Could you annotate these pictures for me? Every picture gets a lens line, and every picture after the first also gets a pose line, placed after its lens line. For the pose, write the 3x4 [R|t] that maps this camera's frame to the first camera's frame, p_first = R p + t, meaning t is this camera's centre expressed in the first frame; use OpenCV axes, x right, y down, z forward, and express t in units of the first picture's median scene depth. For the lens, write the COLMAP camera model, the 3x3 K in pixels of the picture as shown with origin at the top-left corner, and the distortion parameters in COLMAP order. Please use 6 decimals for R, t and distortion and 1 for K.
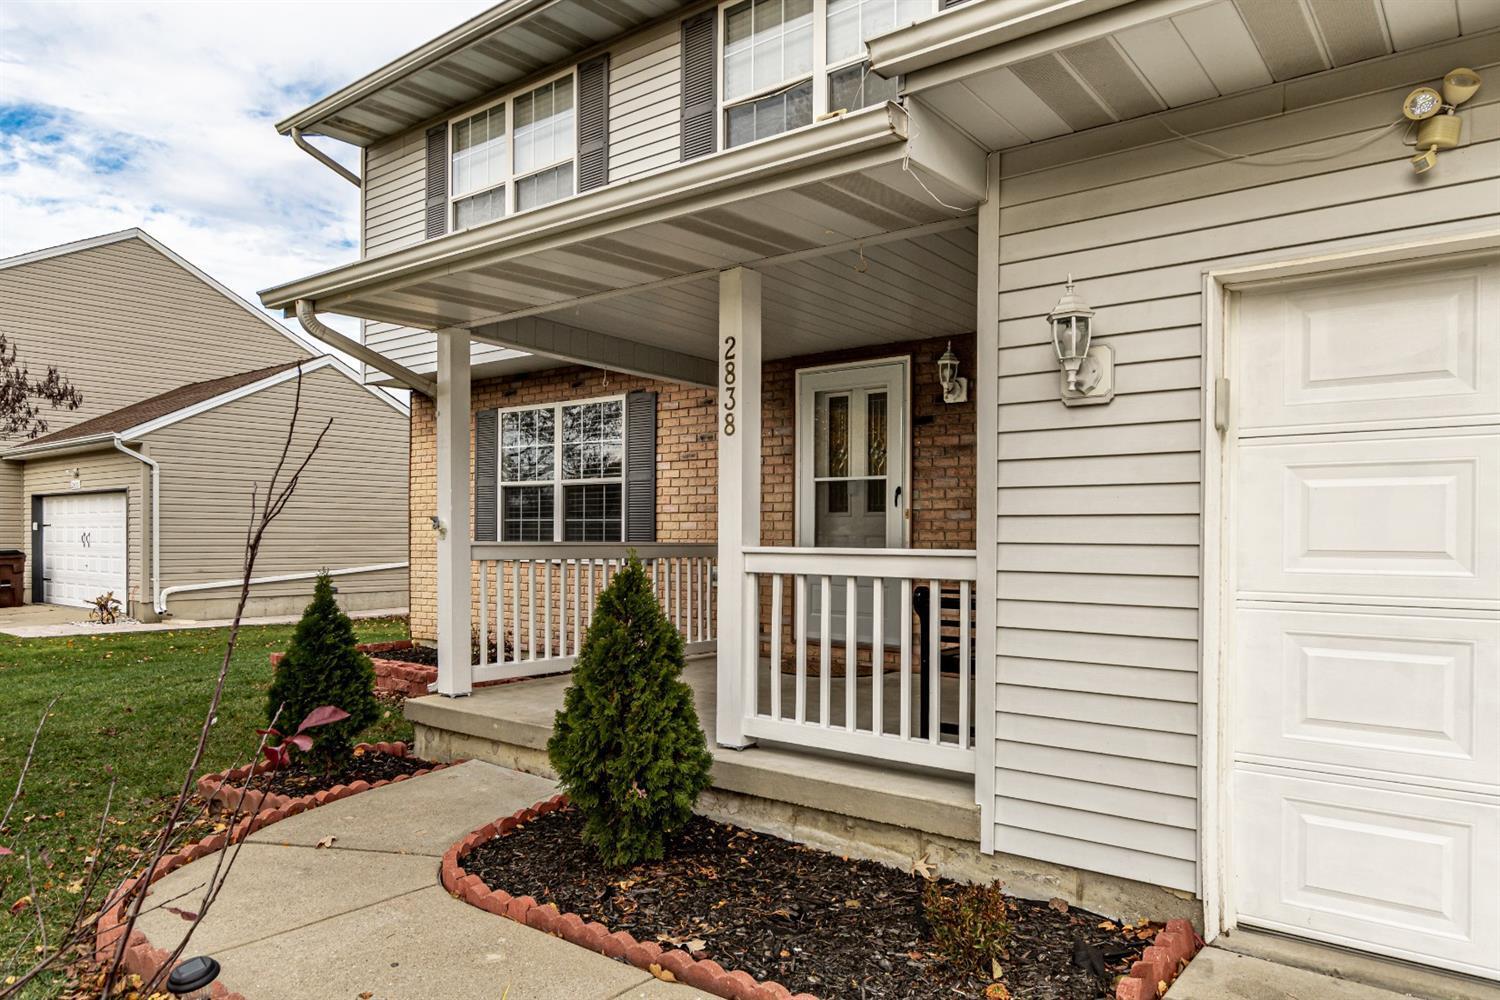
lens RADIAL K [[966.8, 0, 752.0], [0, 966.8, 539.7], [0, 0, 1]] dist [-0.001494, 0.000841]
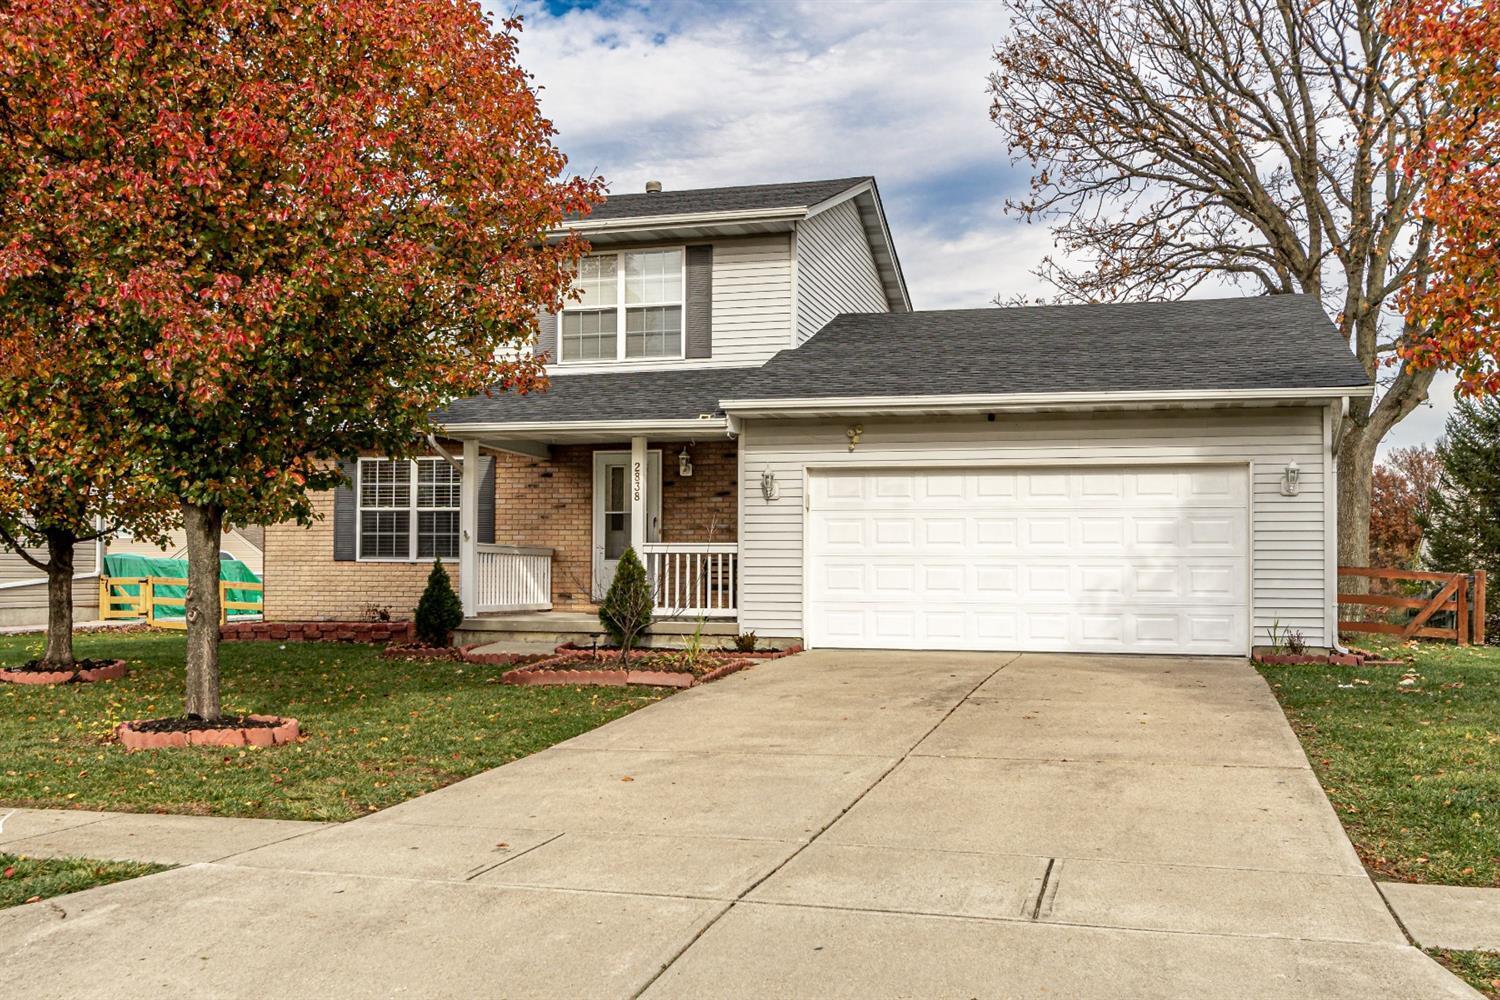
lens RADIAL K [[1408.1, 0, 746.9], [0, 1408.1, 546.7], [0, 0, 1]] dist [-0.001187, 0.002148]
pose [[0.915675, 0.004238, 0.401897, -0.880717], [0.002775, 0.999854, -0.016866, 0.055843], [-0.401910, 0.016559, 0.915529, -1.787545]]
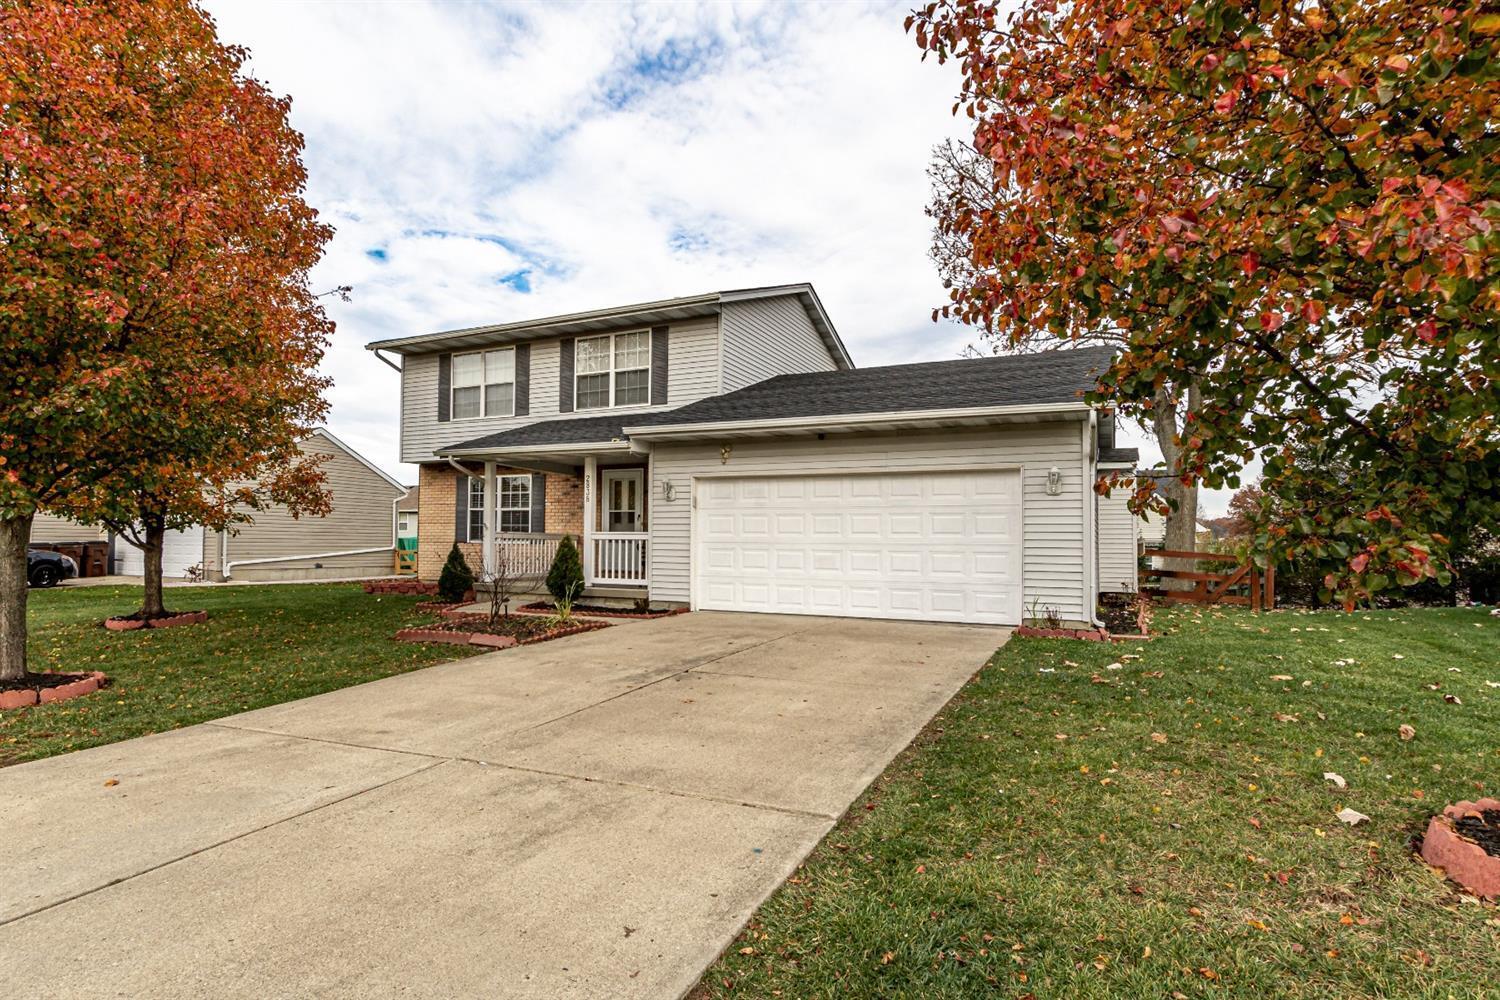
lens RADIAL K [[761.6, 0, 732.7], [0, 761.6, 538.6], [0, 0, 1]] dist [-0.023119, -0.000150]
pose [[0.972941, 0.007374, 0.230937, -0.105522], [-0.005226, 0.999937, -0.009912, 0.040238], [-0.230996, 0.008437, 0.972918, -1.351624]]
